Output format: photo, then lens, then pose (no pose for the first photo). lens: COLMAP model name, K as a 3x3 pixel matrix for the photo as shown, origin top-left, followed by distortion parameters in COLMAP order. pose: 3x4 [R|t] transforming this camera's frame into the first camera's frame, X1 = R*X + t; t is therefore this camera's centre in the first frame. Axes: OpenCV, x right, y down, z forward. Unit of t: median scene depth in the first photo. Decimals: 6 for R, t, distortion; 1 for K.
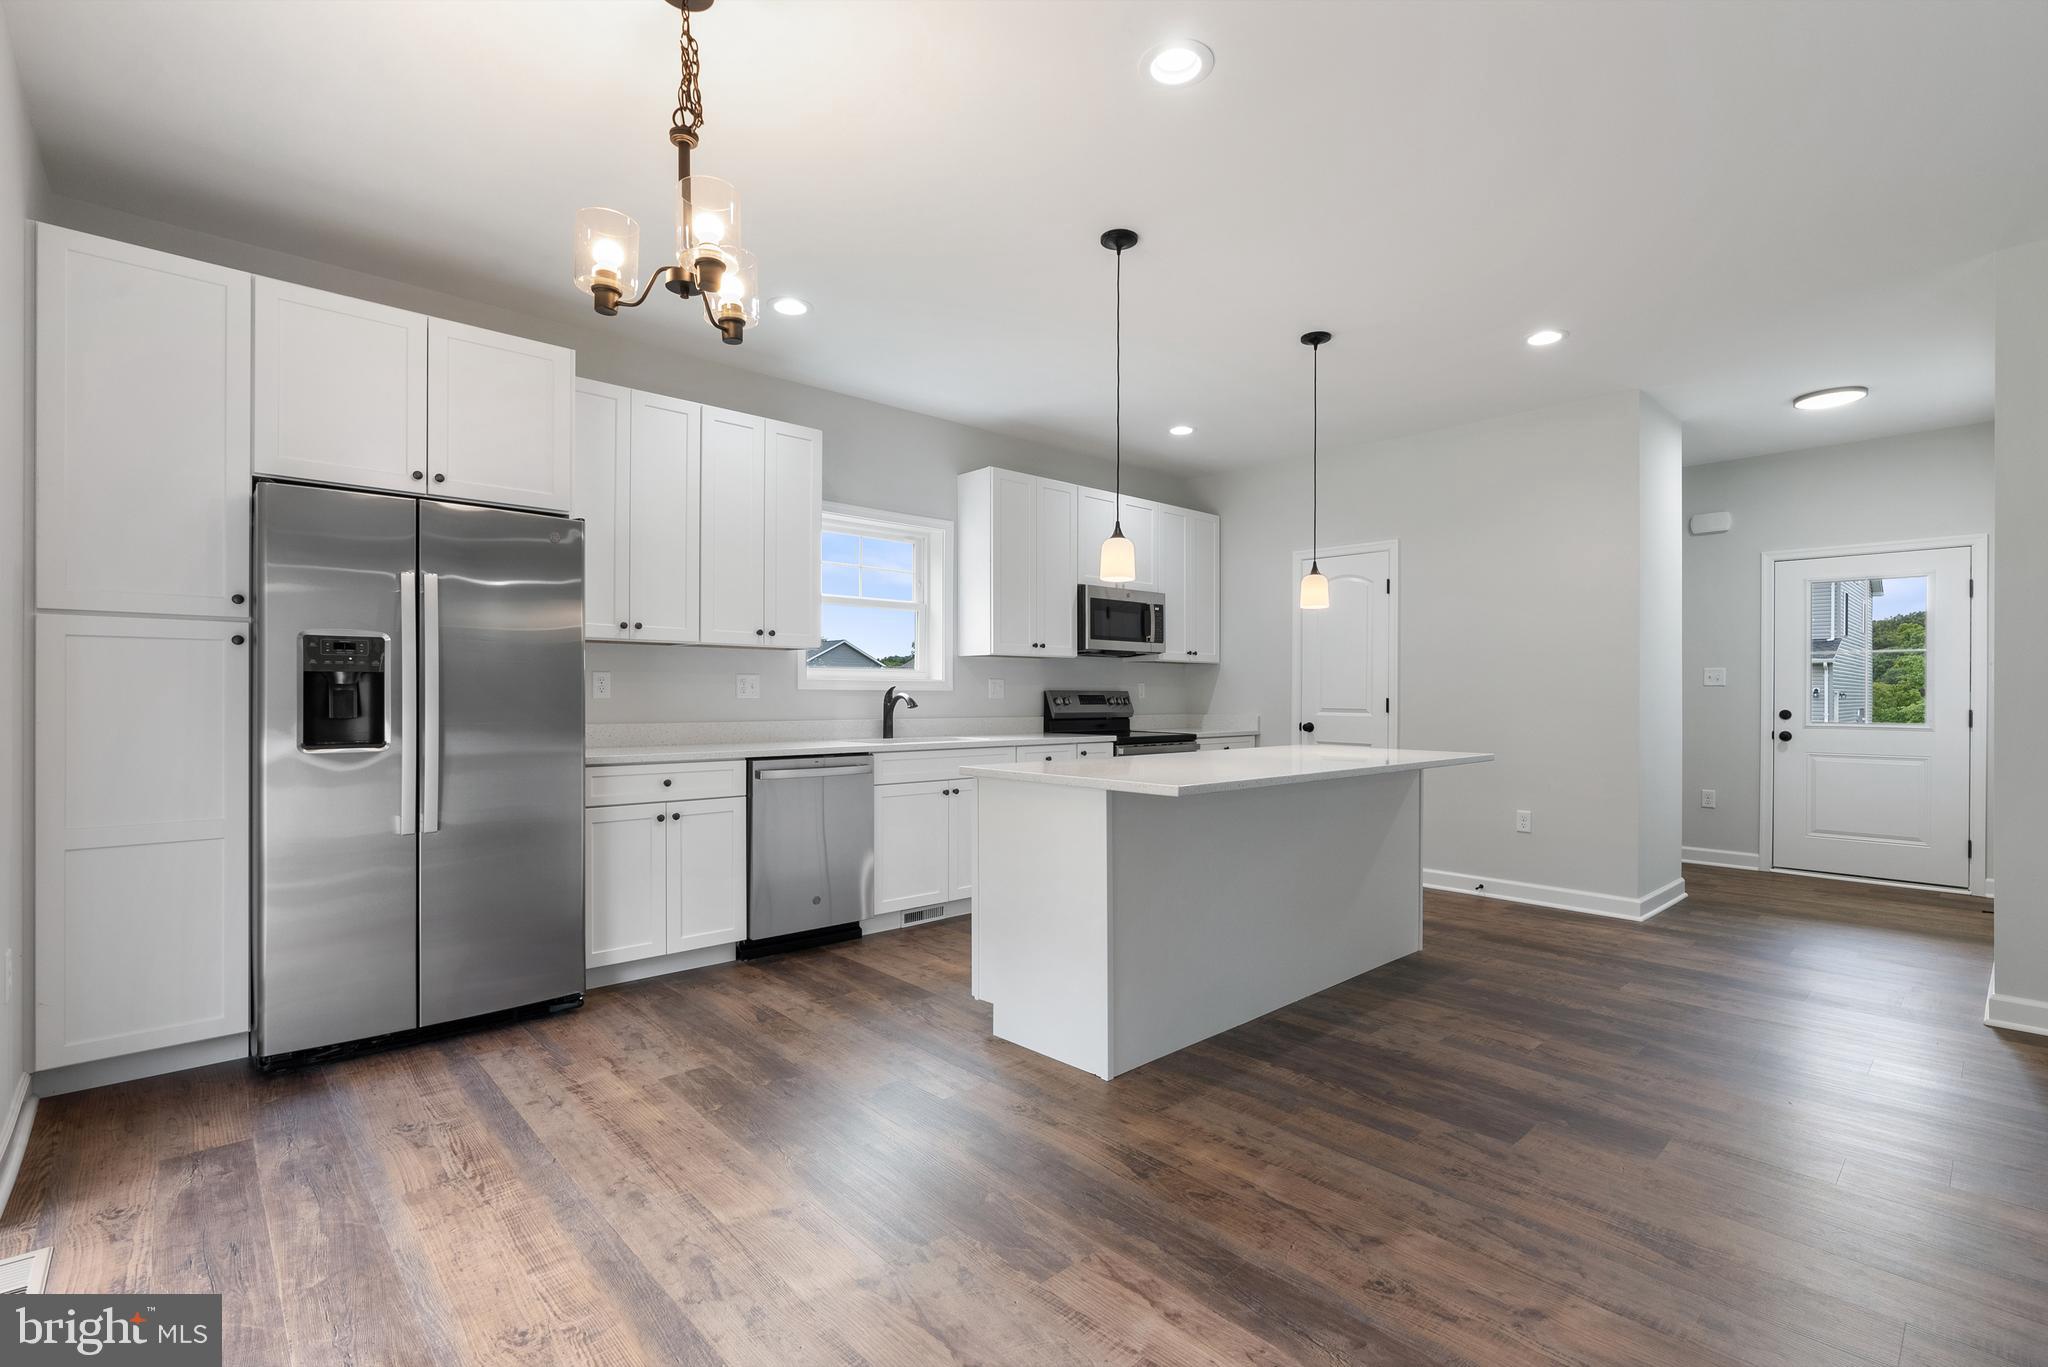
lens RADIAL K [[926.0, 0, 1026.9], [0, 926.0, 698.1], [0, 0, 1]] dist [-0.007350, 0.000729]
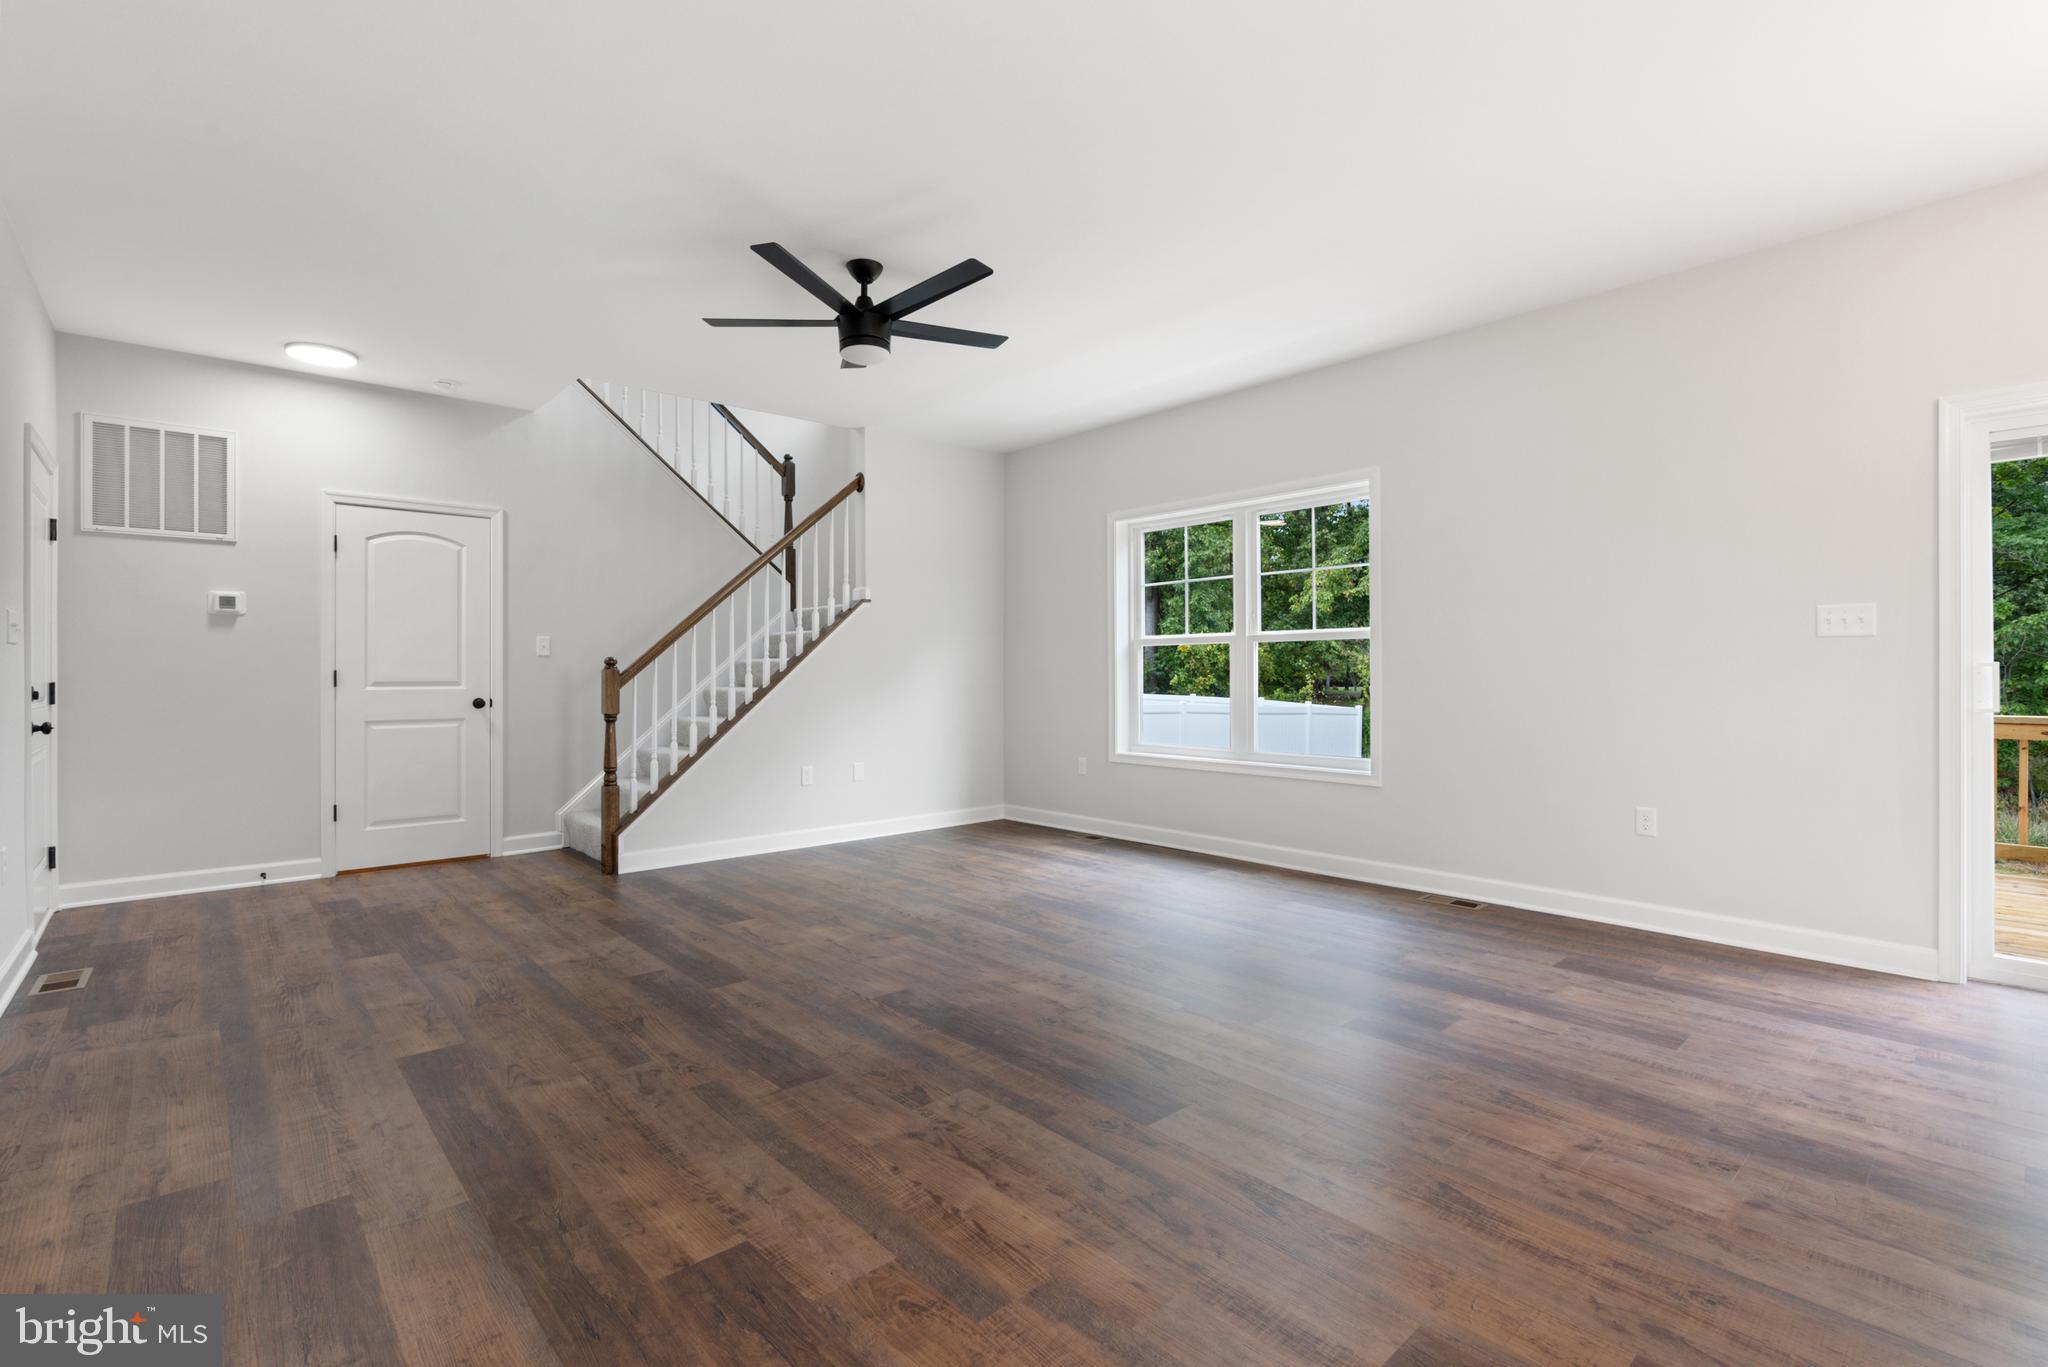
lens RADIAL K [[929.1, 0, 1037.5], [0, 929.1, 677.6], [0, 0, 1]] dist [-0.004096, 0.000614]
pose [[-1.000000, -0.000280, 0.000631, 0.677499], [-0.000273, 0.999929, 0.011915, 0.013878], [-0.000634, 0.011914, -0.999929, 1.178715]]
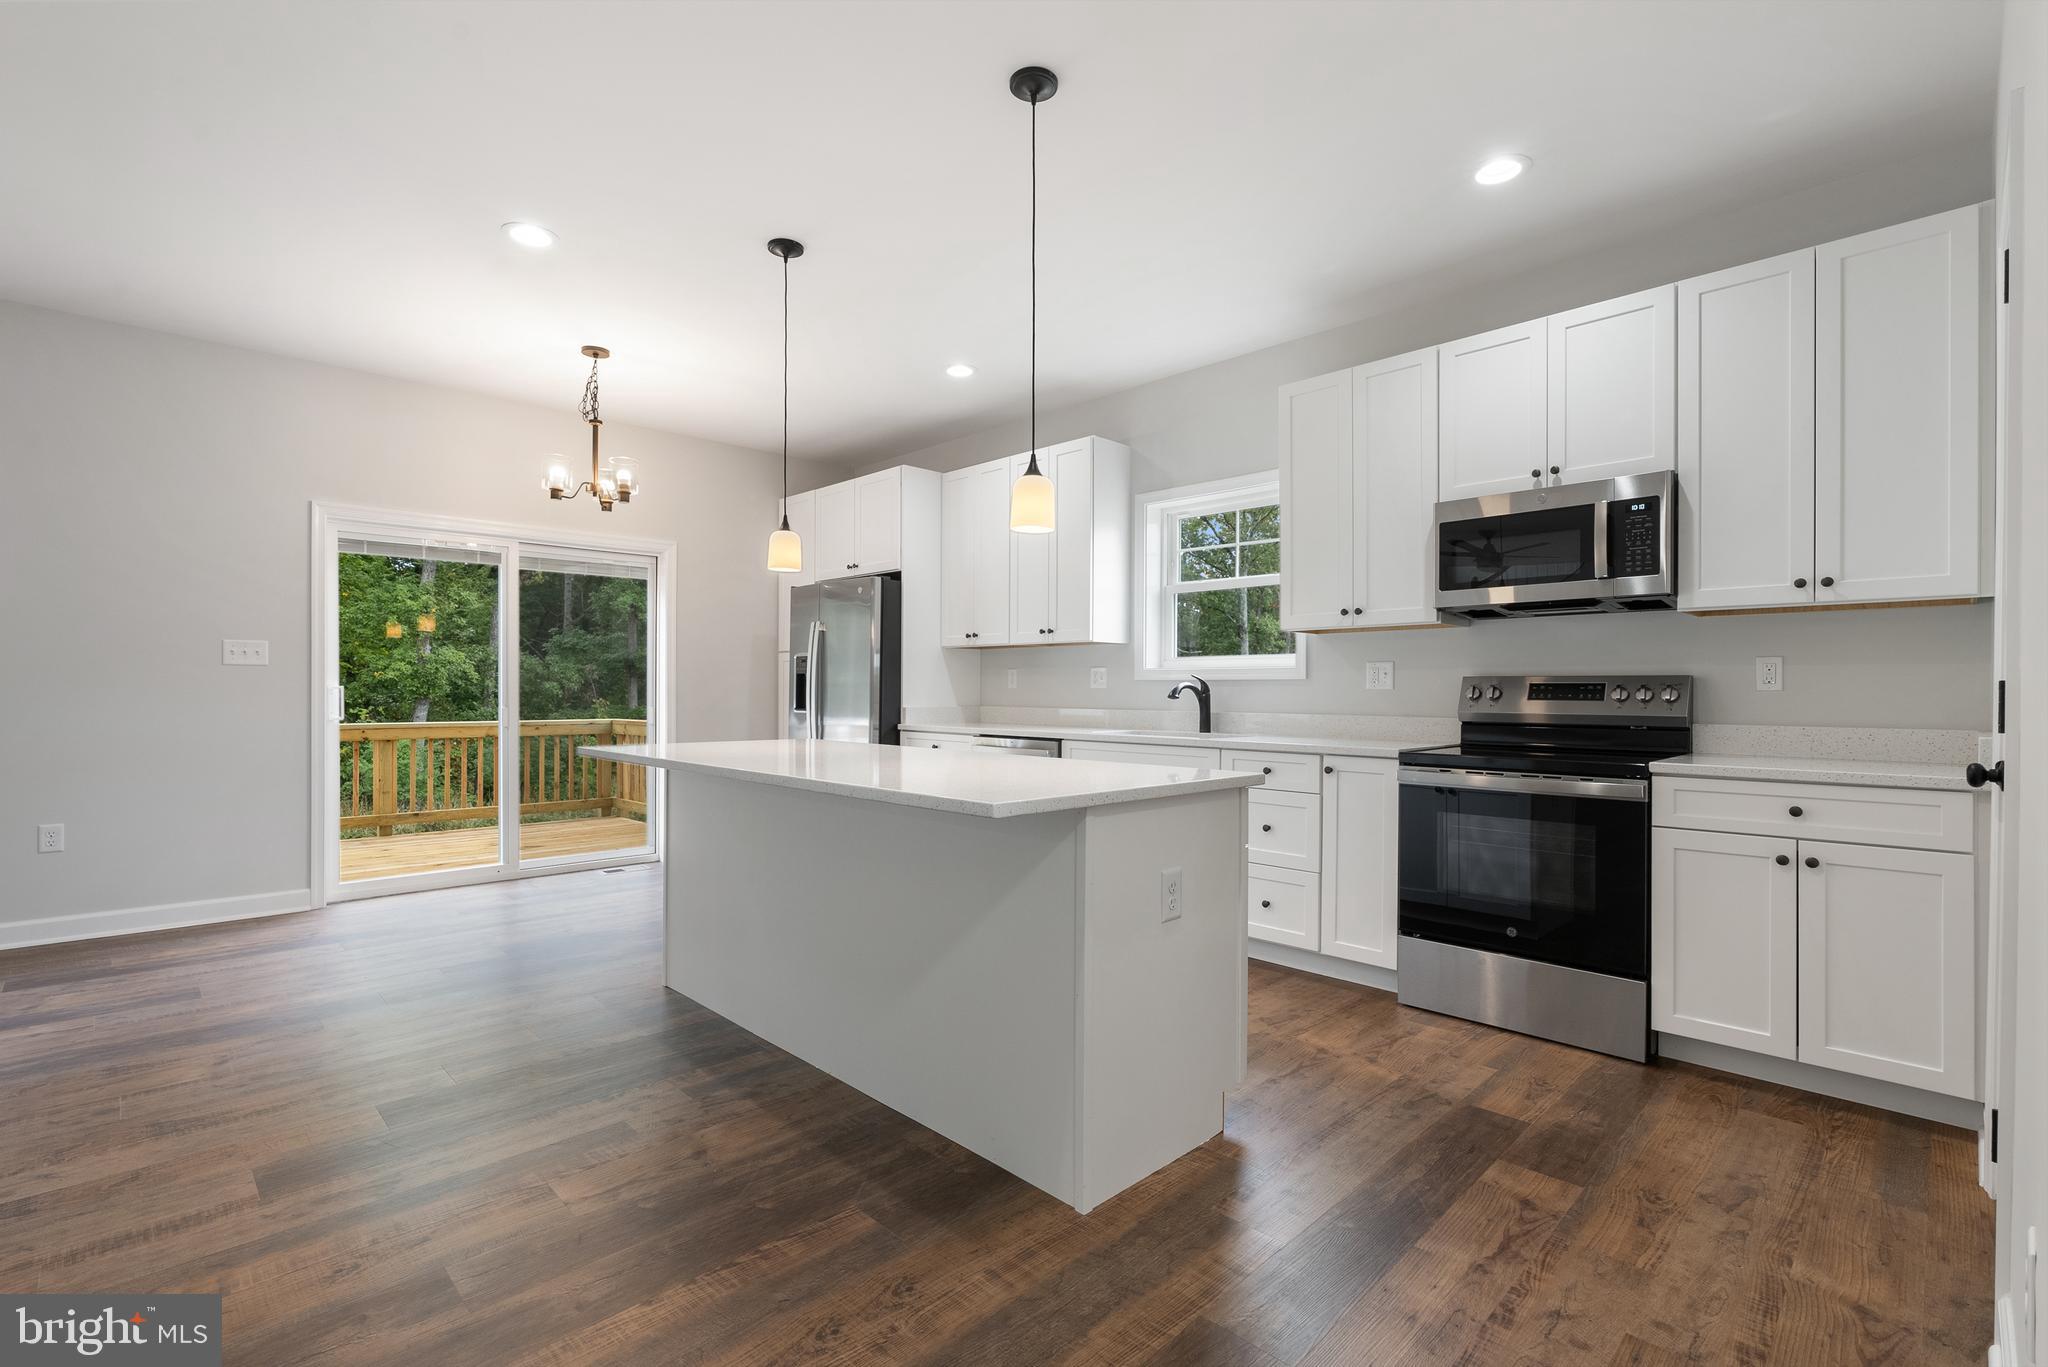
lens RADIAL K [[921.5, 0, 1025.1], [0, 921.5, 694.4], [0, 0, 1]] dist [-0.003219, -0.000230]
pose [[0.033644, -0.000153, -0.999434, 1.148887], [-0.009636, 0.999953, -0.000477, 0.012425], [0.999387, 0.009647, 0.033641, 1.226793]]
